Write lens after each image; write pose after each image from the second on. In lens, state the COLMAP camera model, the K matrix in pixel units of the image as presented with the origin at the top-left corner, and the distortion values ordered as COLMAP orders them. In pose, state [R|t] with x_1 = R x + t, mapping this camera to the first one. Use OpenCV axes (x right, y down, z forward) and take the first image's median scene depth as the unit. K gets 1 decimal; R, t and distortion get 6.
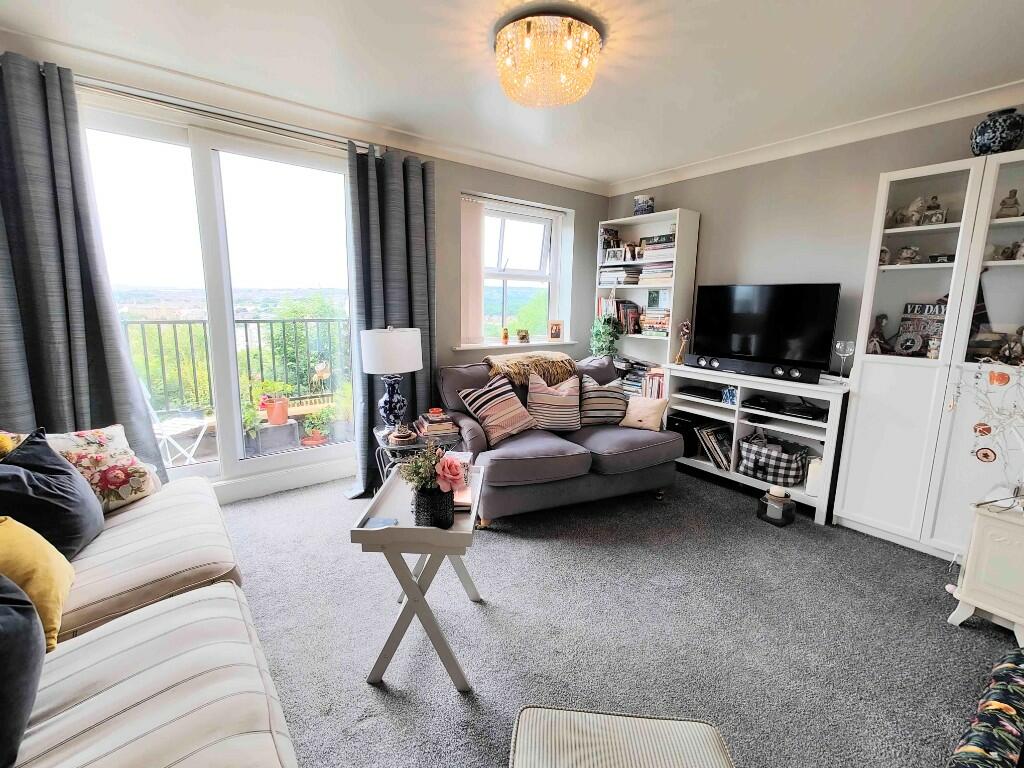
lens RADIAL K [[449.3, 0, 508.4], [0, 449.3, 378.0], [0, 0, 1]] dist [0.001928, -0.000038]
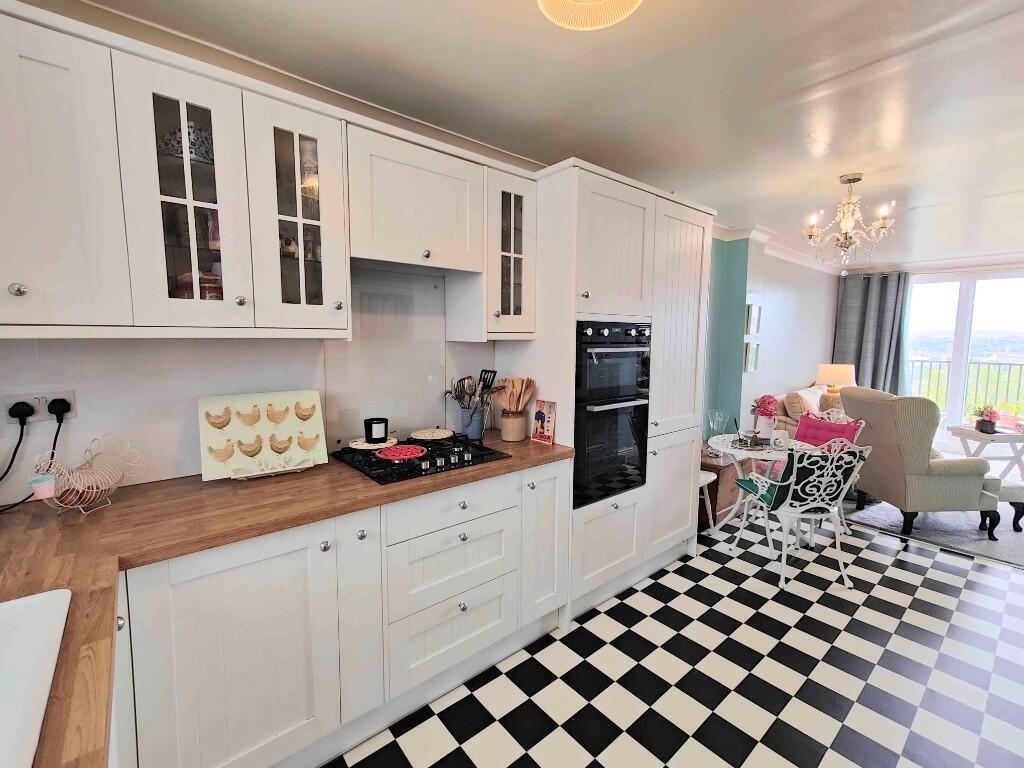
lens RADIAL K [[449.3, 0, 509.1], [0, 449.3, 375.9], [0, 0, 1]] dist [0.001928, -0.000038]
pose [[0.050046, 0.071112, -0.996212, 1.216749], [-0.177725, 0.982176, 0.061182, 0.171509], [0.982807, 0.173990, 0.061792, -1.057220]]
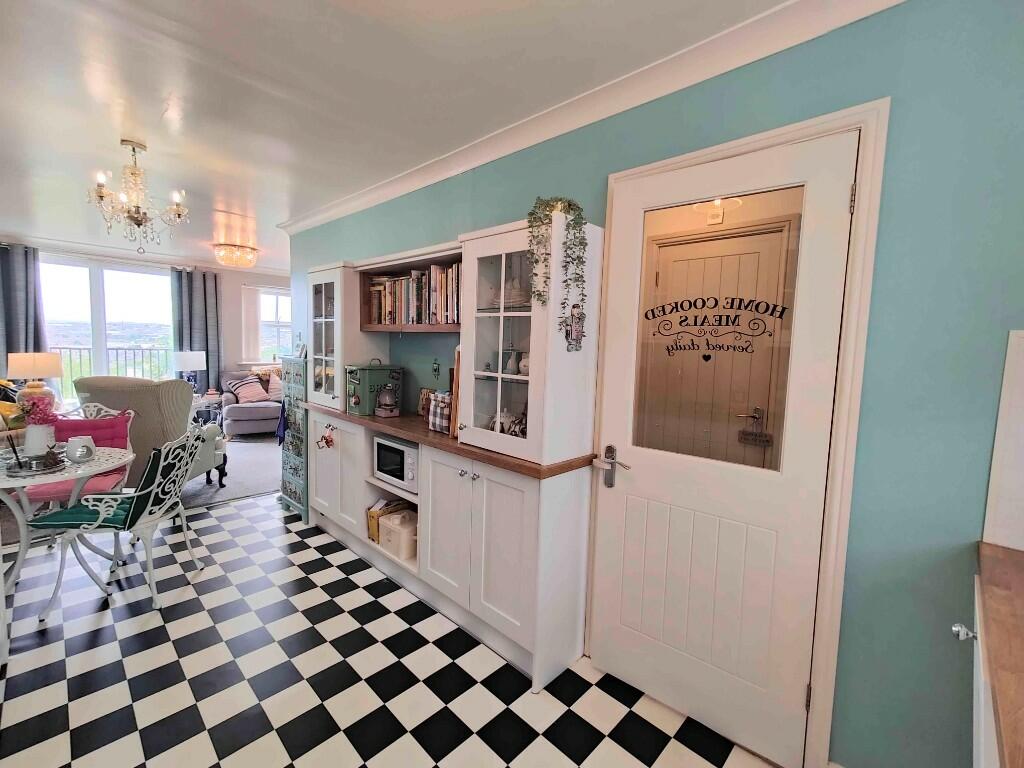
lens RADIAL K [[449.3, 0, 511.9], [0, 449.3, 388.0], [0, 0, 1]] dist [0.001928, -0.000038]
pose [[0.986367, 0.003265, 0.164526, 0.864237], [0.008529, 0.997445, -0.070927, 0.223136], [-0.164338, 0.071363, 0.983819, -1.294743]]
